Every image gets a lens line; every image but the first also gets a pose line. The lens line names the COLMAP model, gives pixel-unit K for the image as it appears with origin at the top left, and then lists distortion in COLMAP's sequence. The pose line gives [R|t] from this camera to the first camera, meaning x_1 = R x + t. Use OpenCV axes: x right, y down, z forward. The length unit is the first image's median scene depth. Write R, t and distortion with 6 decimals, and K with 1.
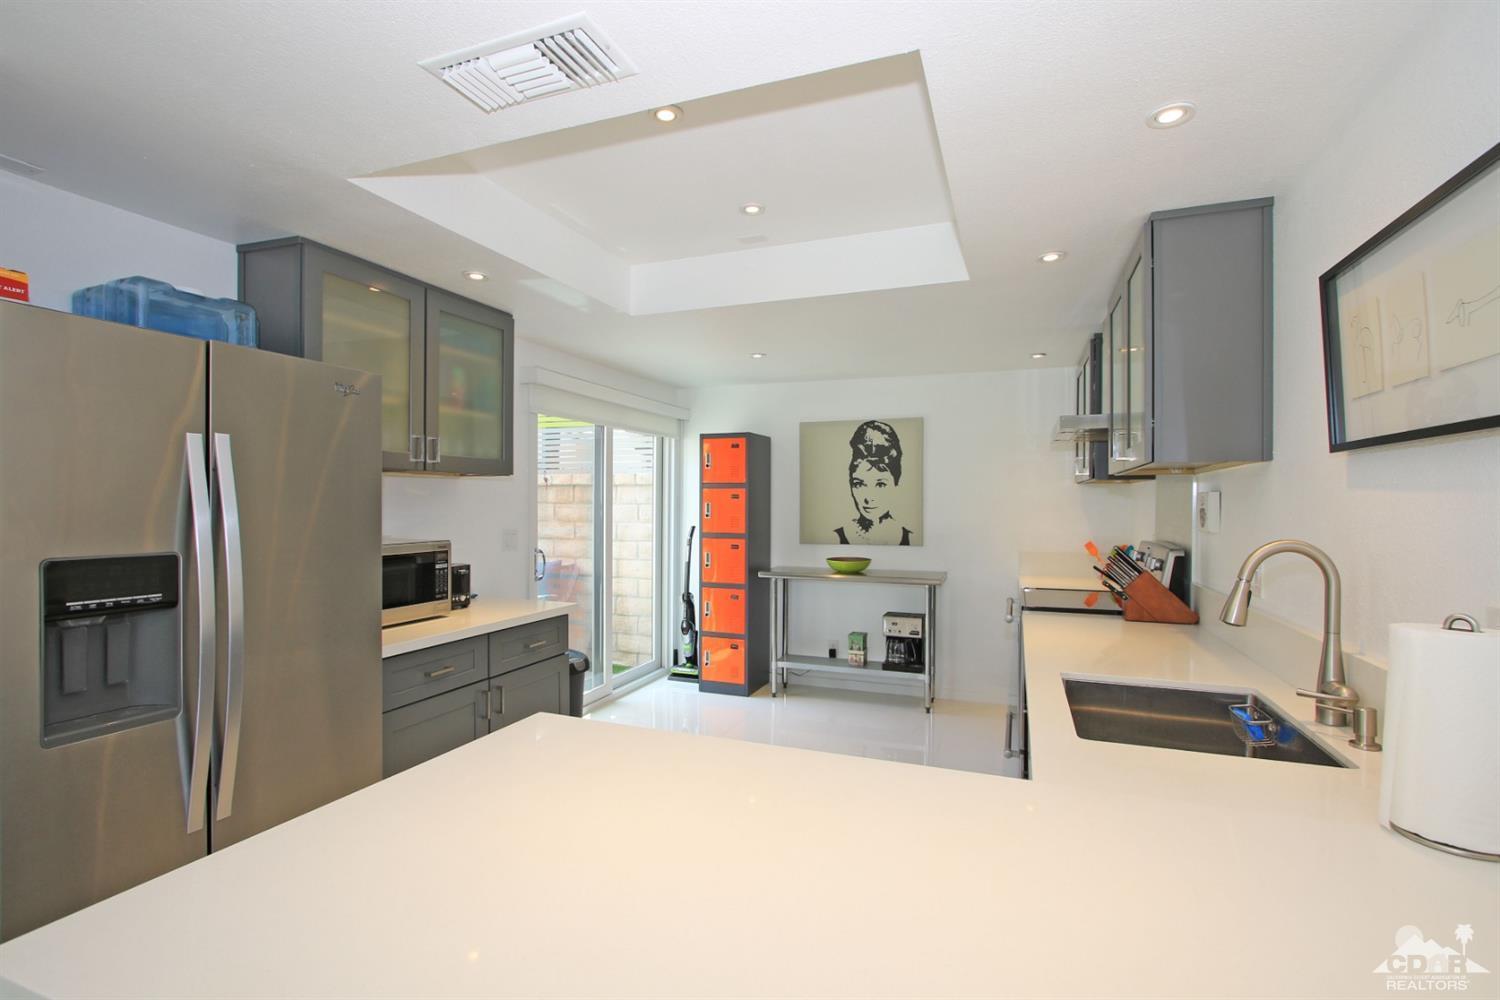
lens RADIAL K [[714.5, 0, 748.0], [0, 714.5, 508.5], [0, 0, 1]] dist [-0.011868, 0.002239]
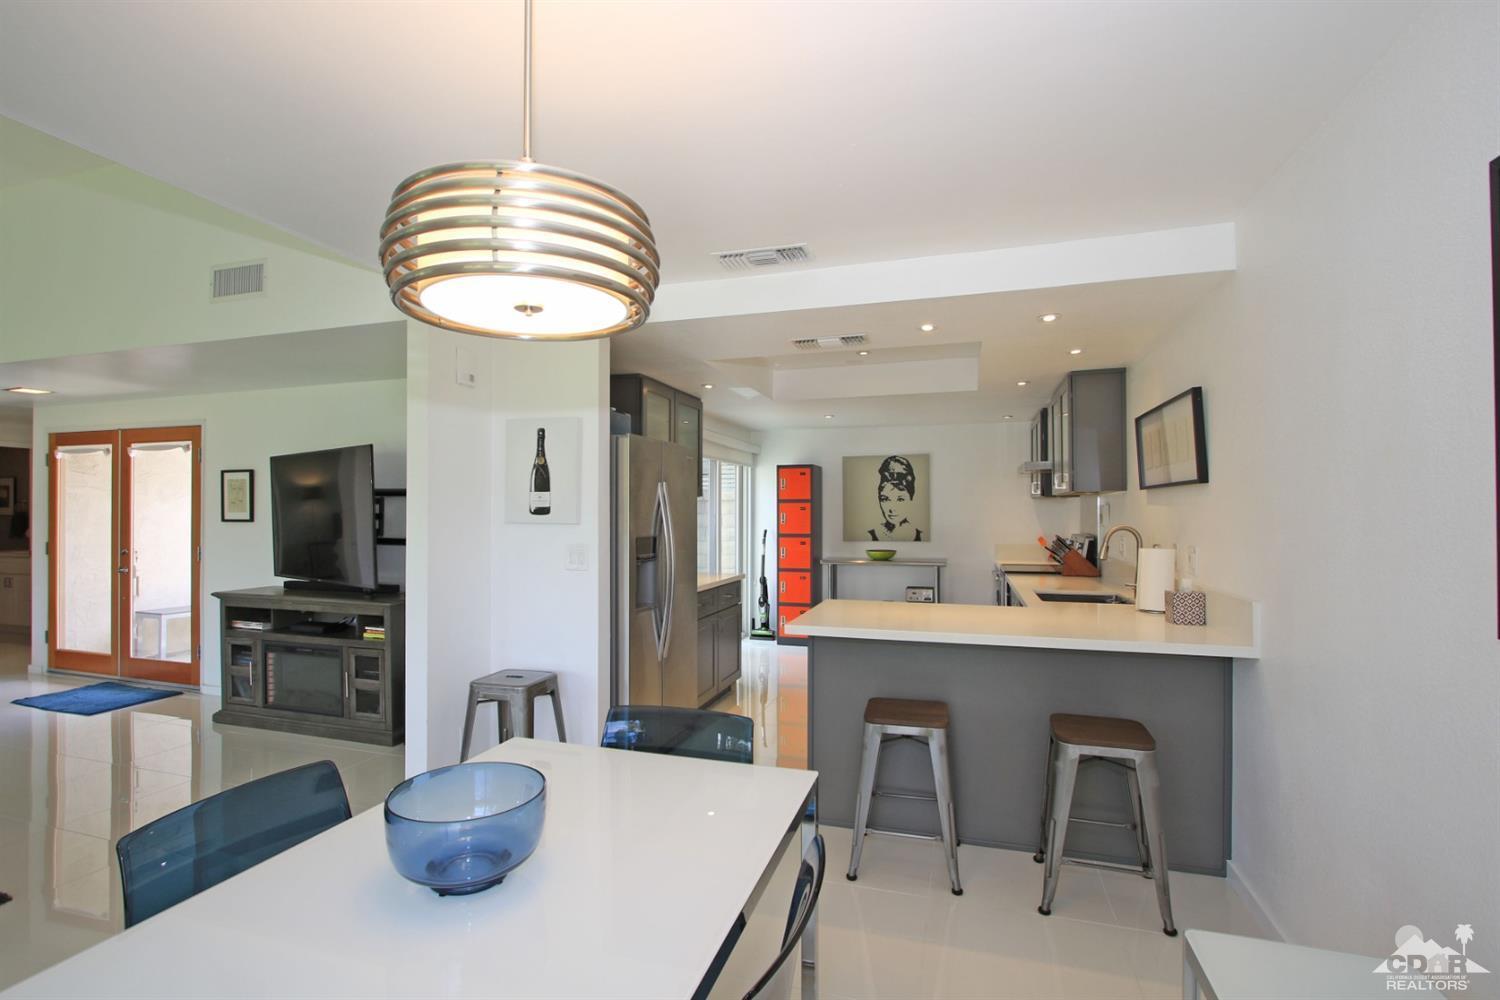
lens RADIAL K [[714.5, 0, 748.0], [0, 714.5, 508.5], [0, 0, 1]] dist [-0.011868, 0.002239]
pose [[0.997890, -0.005764, 0.064672, -0.220467], [0.006732, 0.999868, -0.014763, 0.003875], [-0.064578, 0.015167, 0.997797, -0.435842]]
